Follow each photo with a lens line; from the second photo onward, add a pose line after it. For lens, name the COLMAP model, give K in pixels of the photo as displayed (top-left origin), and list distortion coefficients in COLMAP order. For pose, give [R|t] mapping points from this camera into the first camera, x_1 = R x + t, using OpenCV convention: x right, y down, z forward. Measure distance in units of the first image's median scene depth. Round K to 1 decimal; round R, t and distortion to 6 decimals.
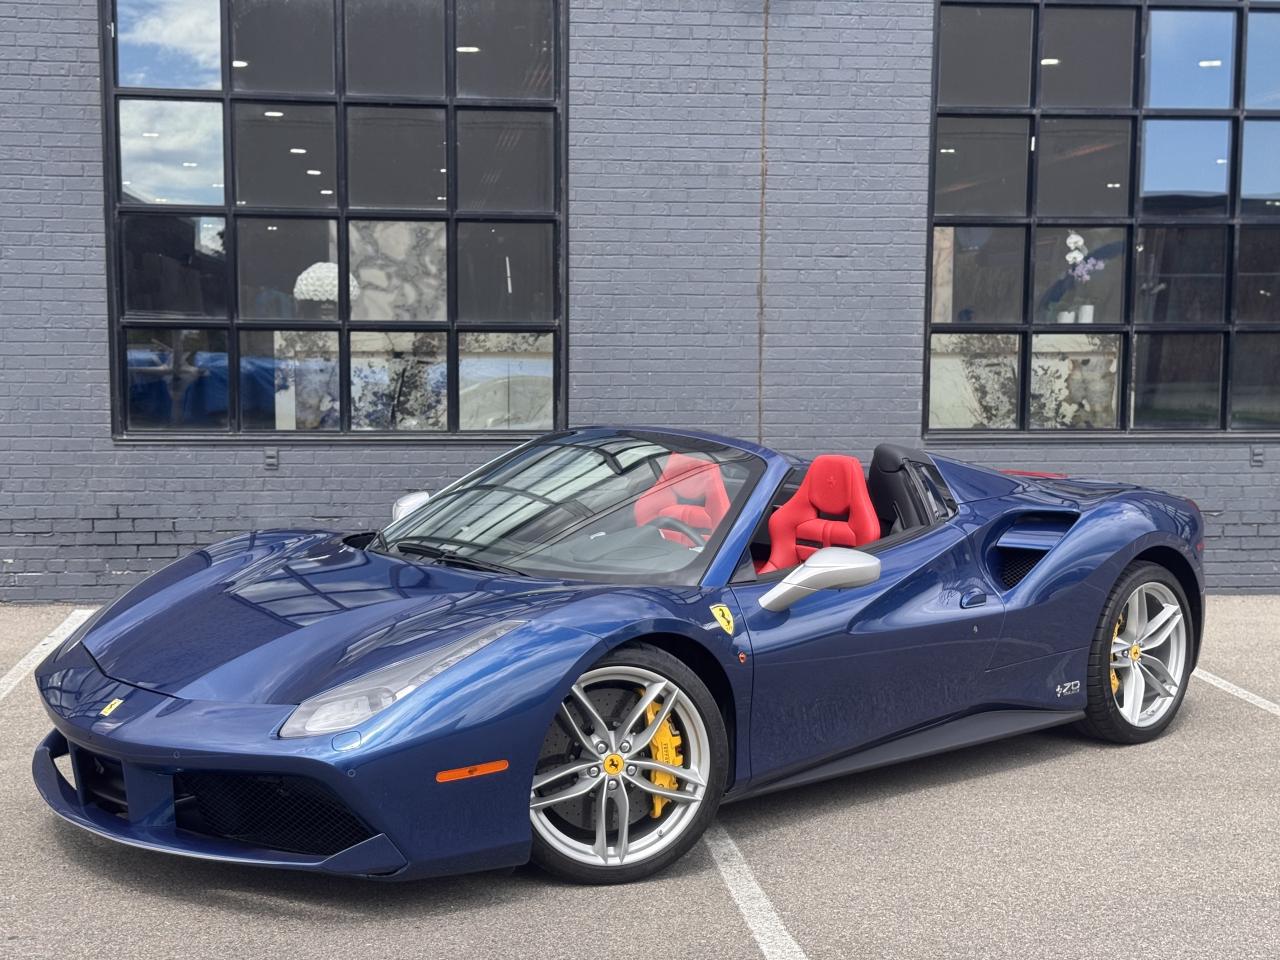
lens RADIAL K [[1802.7, 0, 628.2], [0, 1802.7, 490.1], [0, 0, 1]] dist [0.116717, 0.000000]
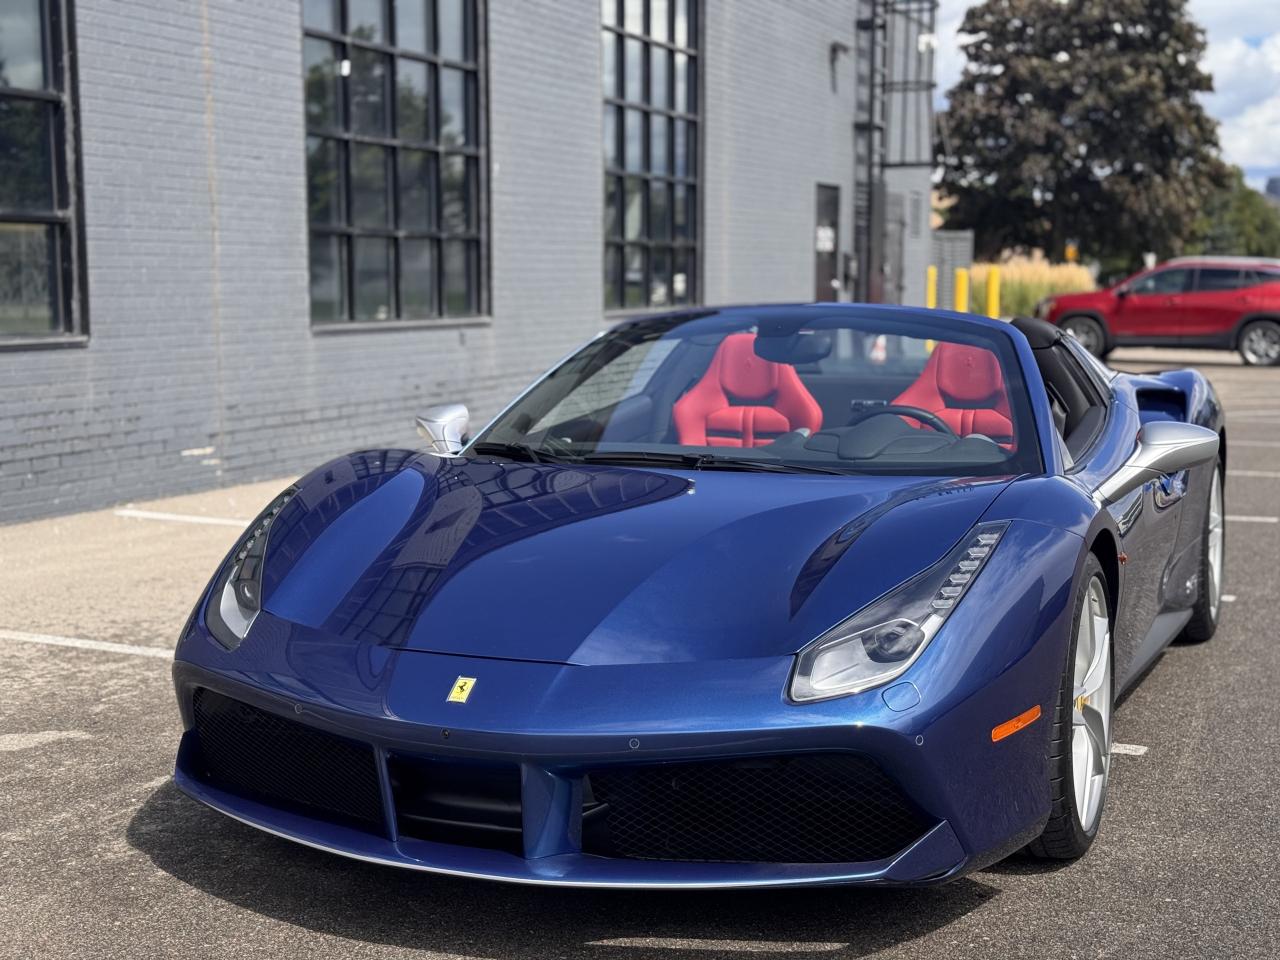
lens RADIAL K [[1802.7, 0, 643.3], [0, 1802.7, 474.6], [0, 0, 1]] dist [0.116717, 0.000000]
pose [[0.492602, -0.102147, 0.864239, -0.715034], [0.078153, 0.994267, 0.072969, -0.005753], [-0.866738, 0.031598, 0.497761, 0.287657]]
